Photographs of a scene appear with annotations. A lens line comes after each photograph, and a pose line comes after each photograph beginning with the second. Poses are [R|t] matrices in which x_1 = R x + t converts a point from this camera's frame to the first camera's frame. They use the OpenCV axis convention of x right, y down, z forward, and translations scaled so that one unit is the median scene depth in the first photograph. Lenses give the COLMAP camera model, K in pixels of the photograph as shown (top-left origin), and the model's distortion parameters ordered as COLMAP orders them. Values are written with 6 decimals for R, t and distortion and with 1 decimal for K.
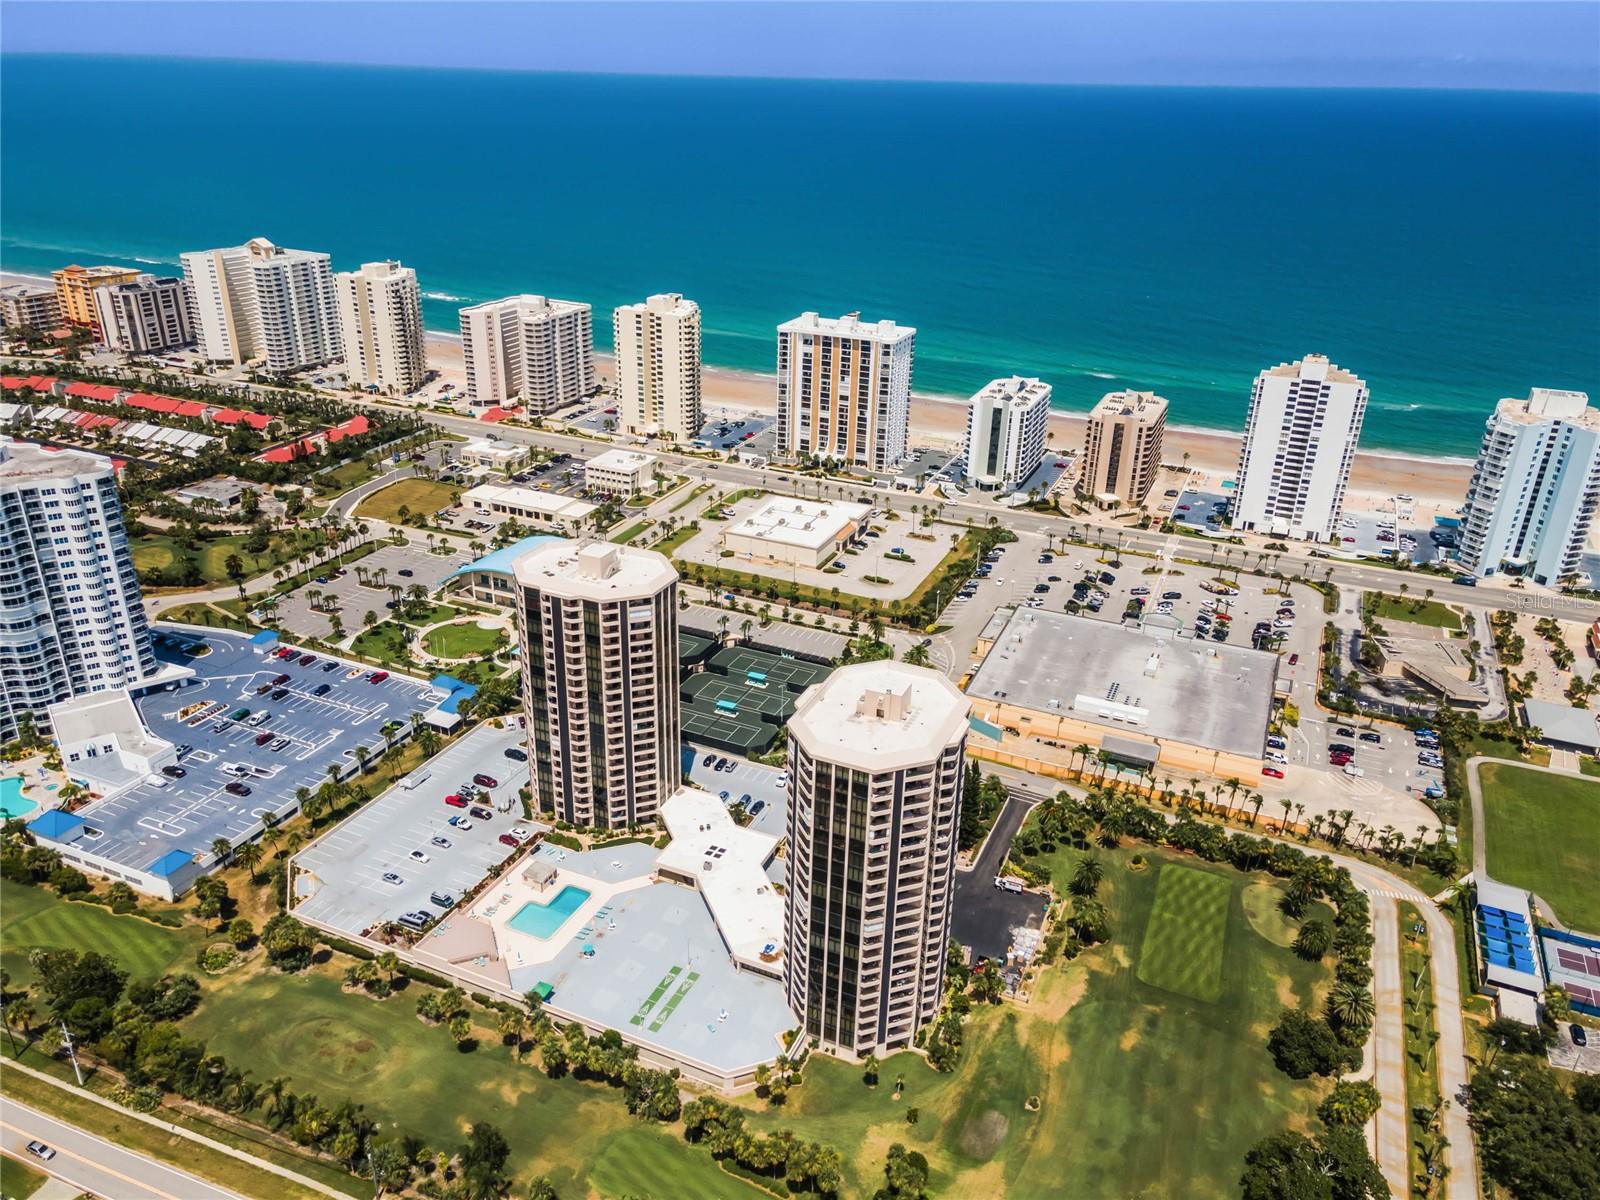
lens RADIAL K [[1172.0, 0, 791.1], [0, 1172.0, 607.7], [0, 0, 1]] dist [0.018521, 0.035013]
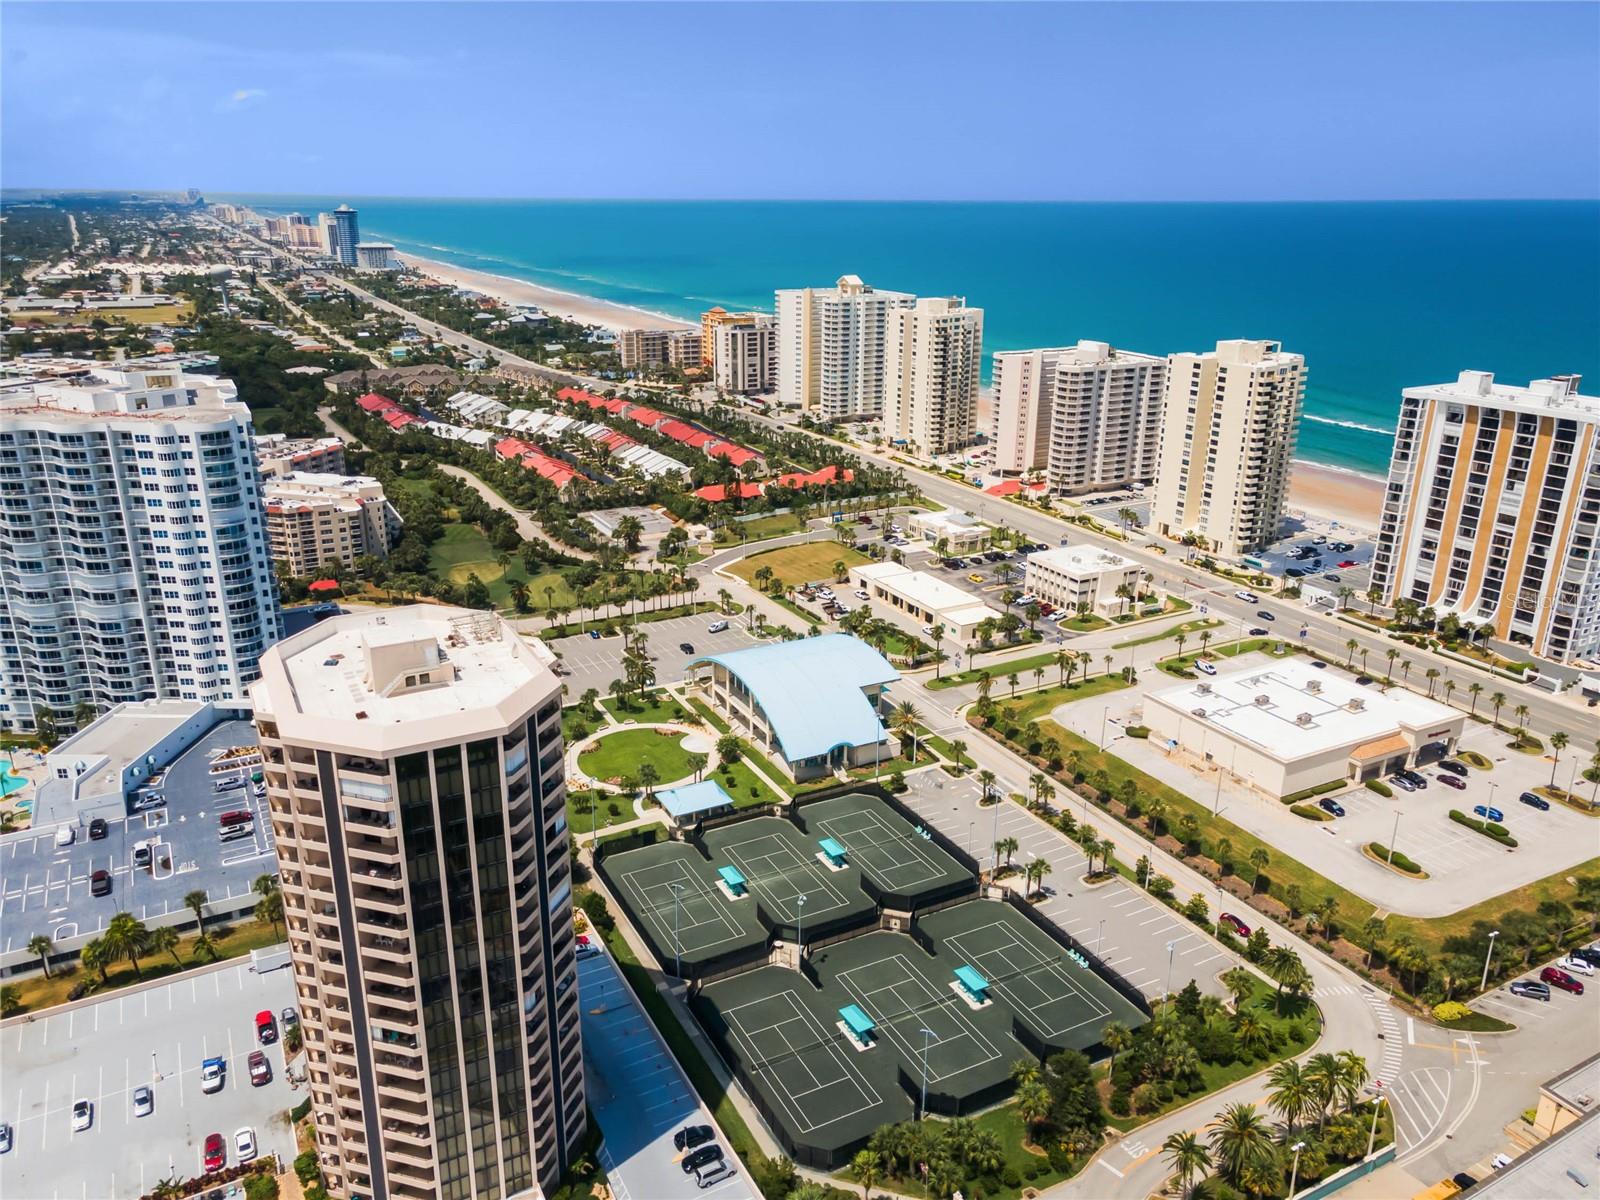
lens RADIAL K [[1172.0, 0, 791.1], [0, 1172.0, 607.7], [0, 0, 1]] dist [0.018521, 0.035013]
pose [[0.788969, 0.183978, -0.586243, 0.134628], [-0.241620, 0.970150, -0.020717, -0.050614], [0.564932, 0.157993, 0.809871, 0.412610]]
